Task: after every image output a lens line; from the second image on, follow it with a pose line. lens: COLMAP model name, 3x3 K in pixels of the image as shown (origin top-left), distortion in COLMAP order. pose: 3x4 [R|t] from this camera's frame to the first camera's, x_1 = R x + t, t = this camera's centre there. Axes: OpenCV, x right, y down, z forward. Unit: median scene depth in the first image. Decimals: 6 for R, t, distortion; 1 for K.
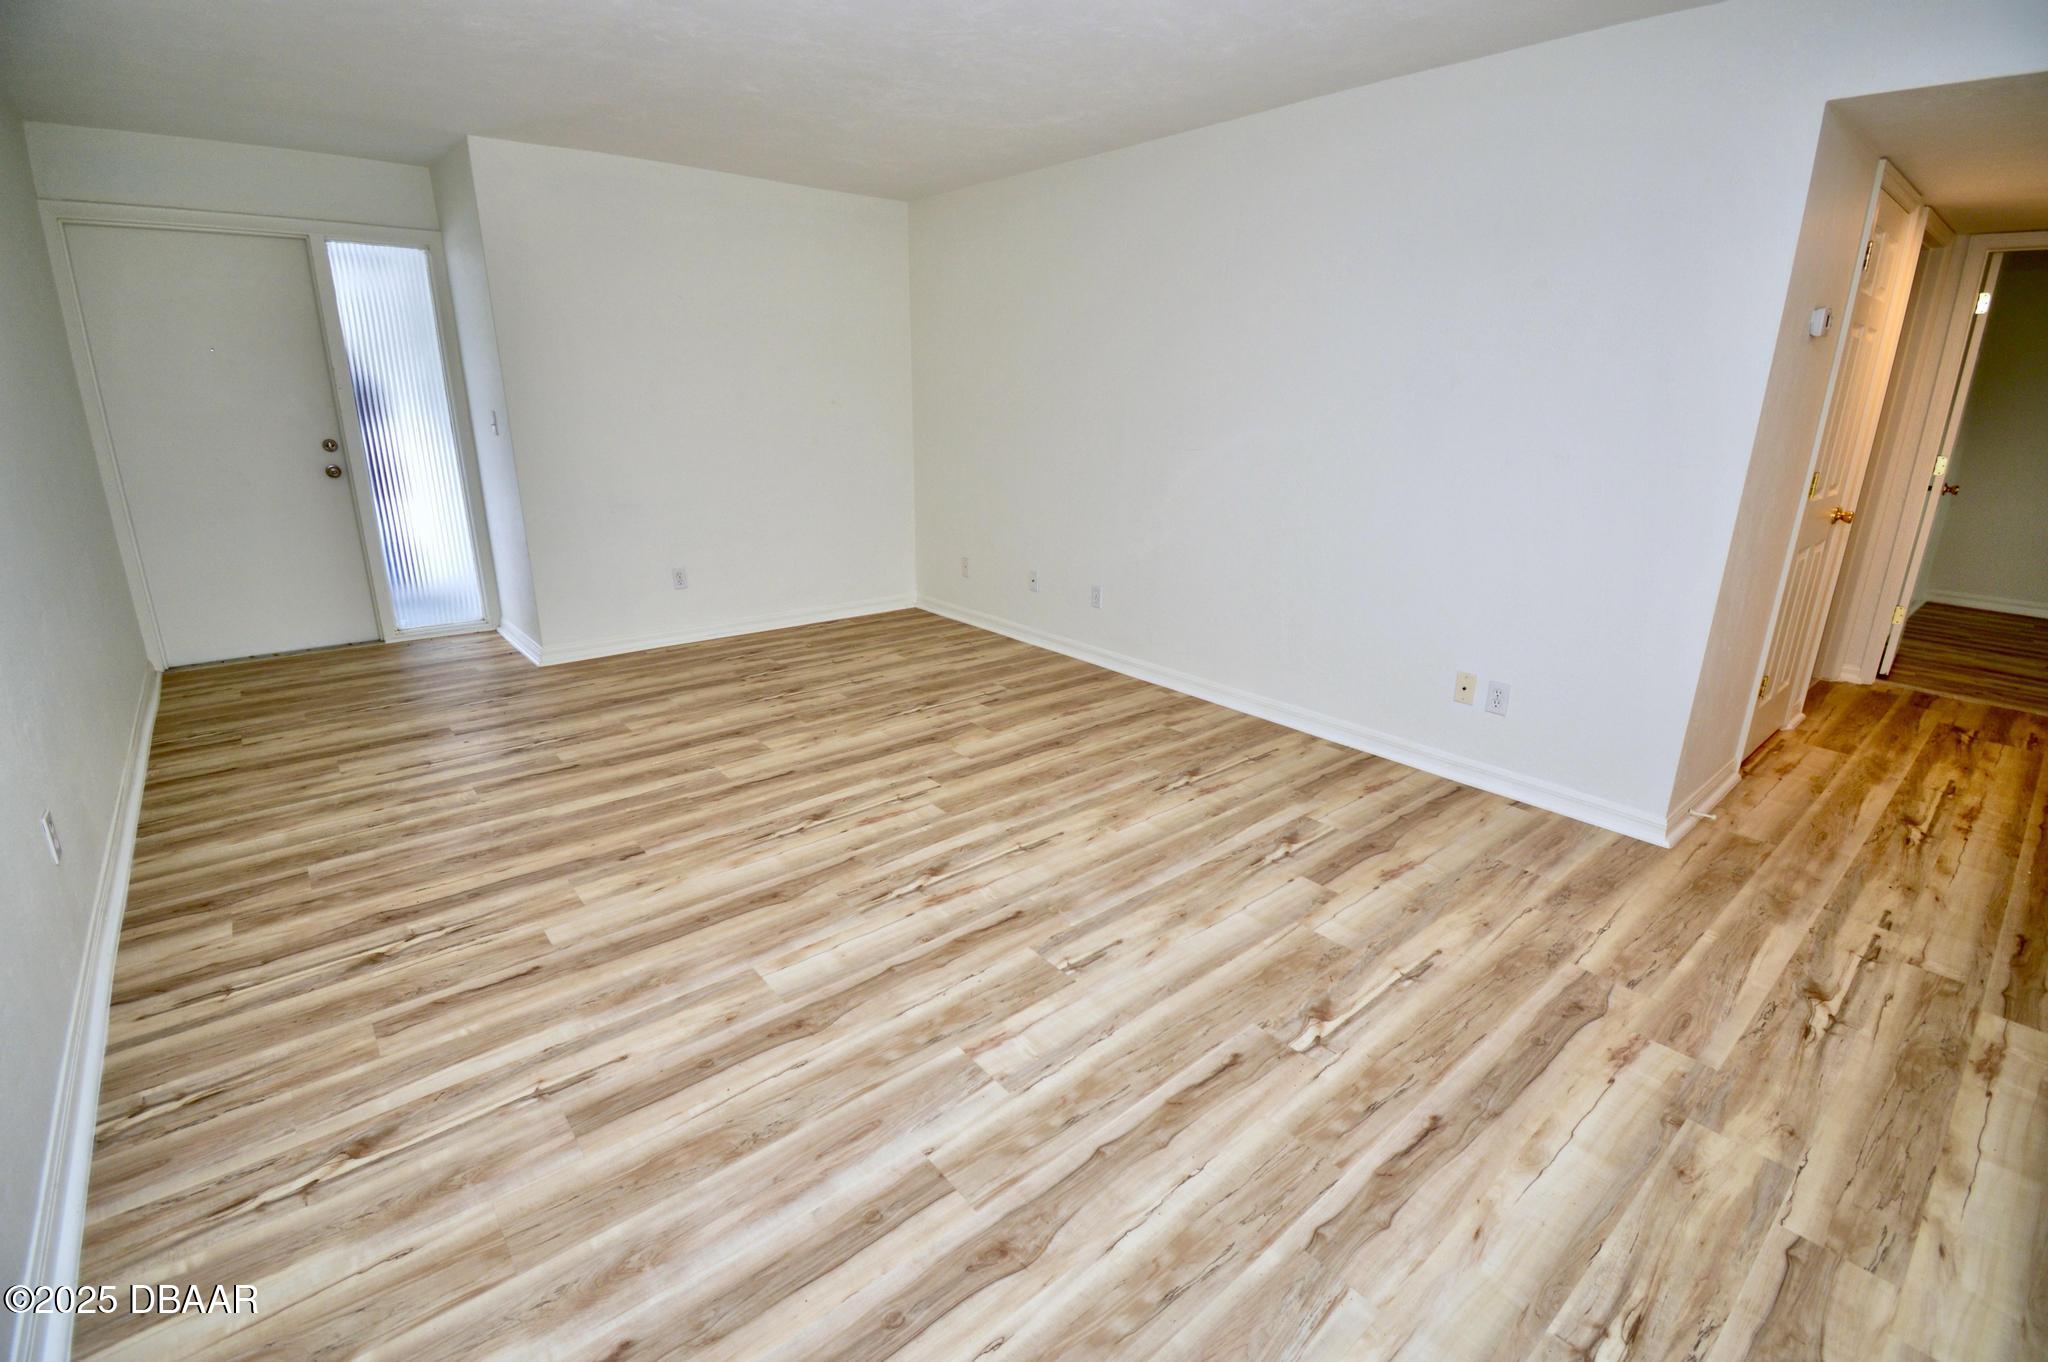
lens RADIAL K [[925.3, 0, 1013.9], [0, 925.3, 668.5], [0, 0, 1]] dist [0.015206, -0.022059]
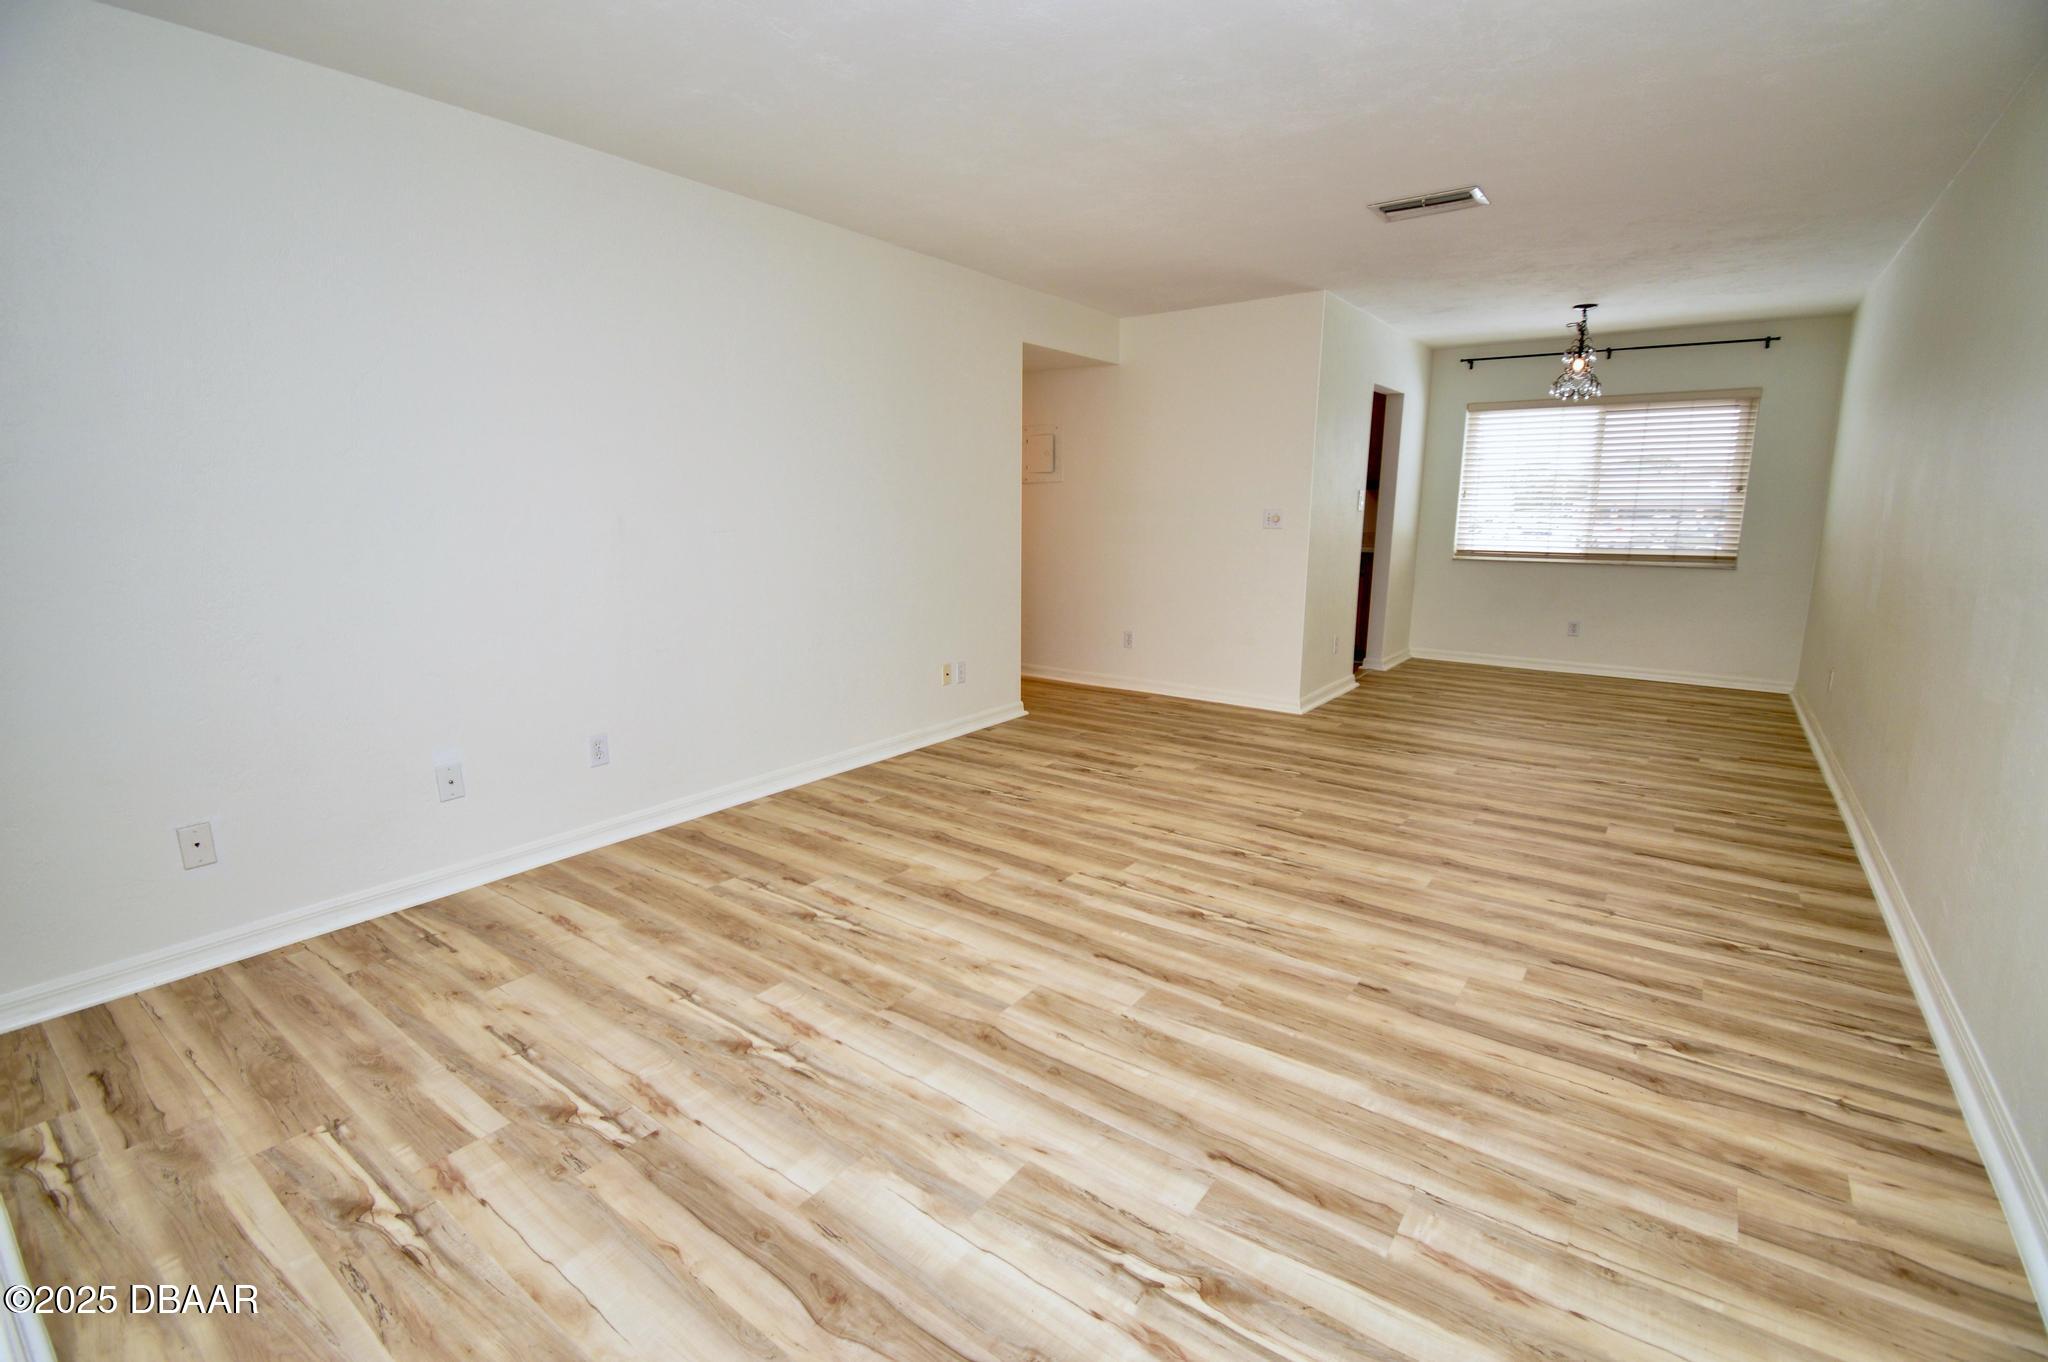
lens RADIAL K [[925.3, 0, 1013.9], [0, 925.3, 668.5], [0, 0, 1]] dist [0.015206, -0.022059]
pose [[-0.245062, -0.186749, 0.951351, -1.094675], [0.271375, 0.928835, 0.252234, -0.385645], [-0.930753, 0.319986, -0.176943, 1.361971]]
